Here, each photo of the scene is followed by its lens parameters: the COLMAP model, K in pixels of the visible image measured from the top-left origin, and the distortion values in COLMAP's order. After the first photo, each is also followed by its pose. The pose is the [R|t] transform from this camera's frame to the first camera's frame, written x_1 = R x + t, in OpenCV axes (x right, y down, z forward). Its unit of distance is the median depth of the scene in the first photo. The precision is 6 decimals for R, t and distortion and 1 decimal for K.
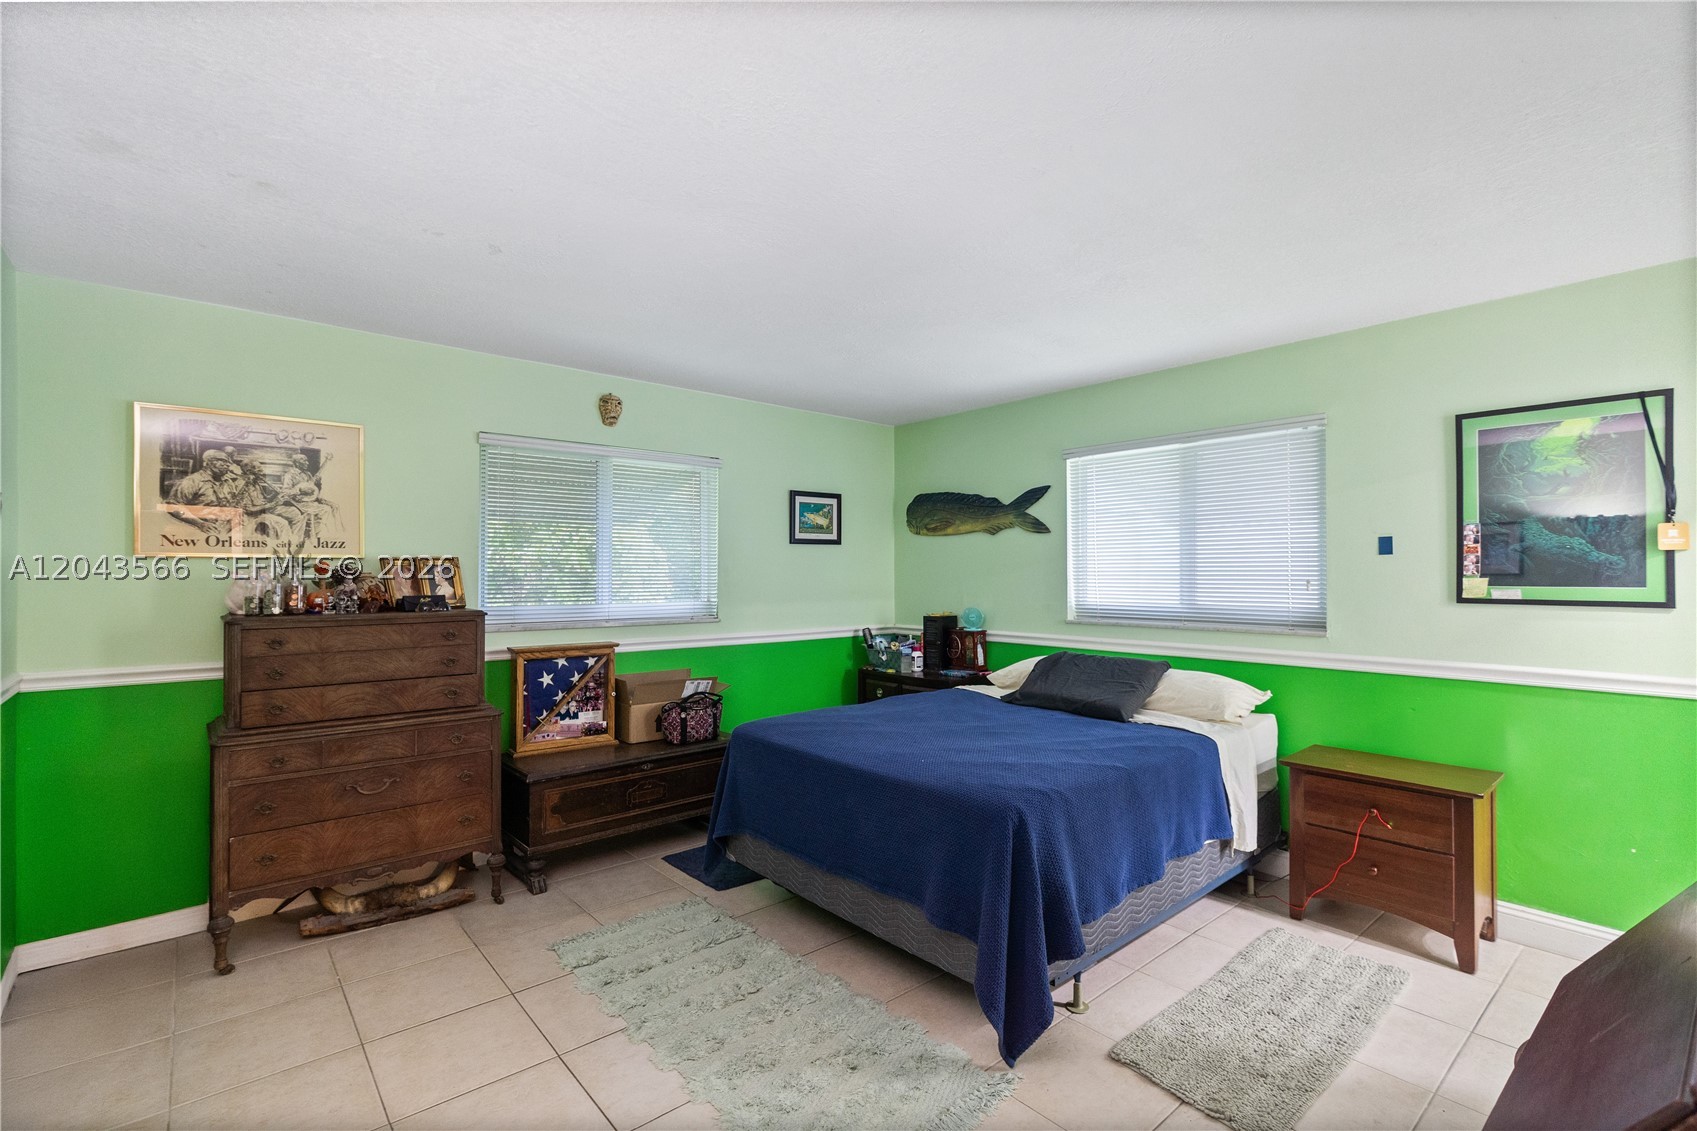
lens RADIAL K [[761.0, 0, 850.9], [0, 761.0, 563.7], [0, 0, 1]] dist [-0.005120, 0.001745]
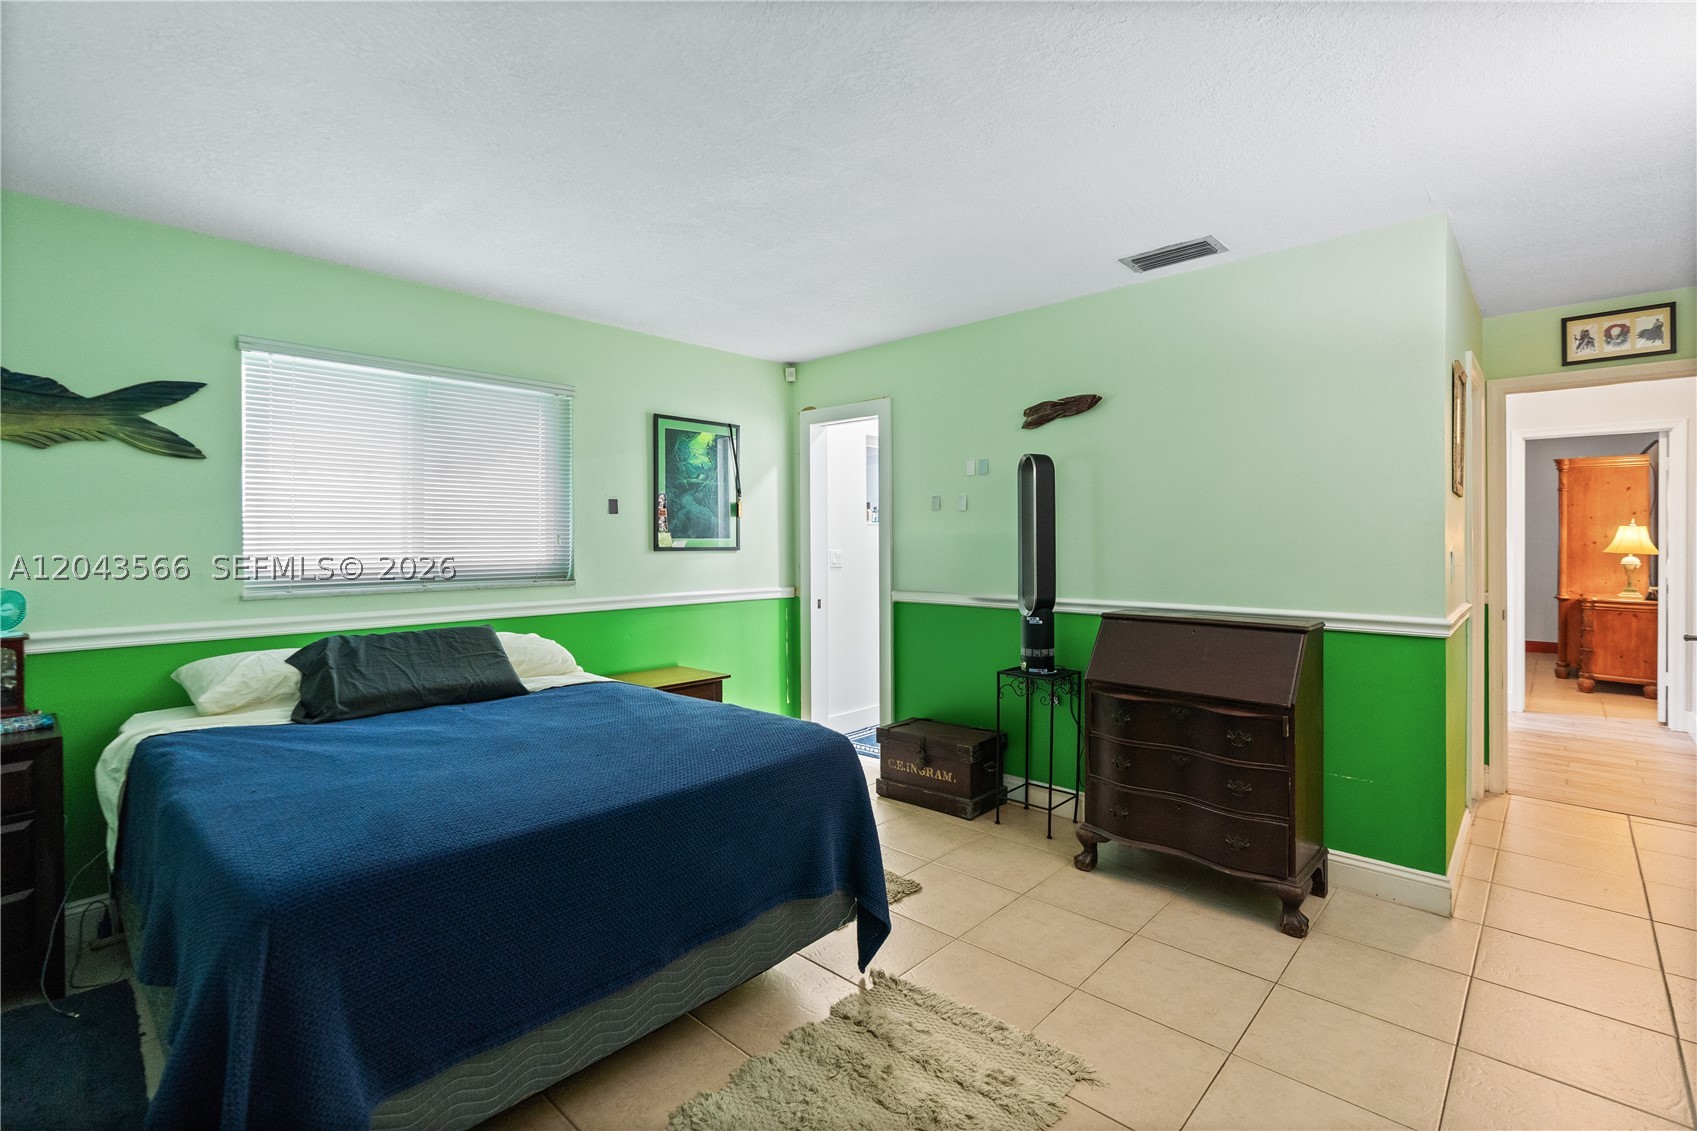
lens RADIAL K [[761.0, 0, 850.9], [0, 761.0, 563.7], [0, 0, 1]] dist [-0.005120, 0.001745]
pose [[-0.110523, -0.029127, 0.993447, -0.599840], [-0.008994, 0.999559, 0.028306, 0.032136], [-0.993833, -0.005806, -0.110737, 0.791336]]
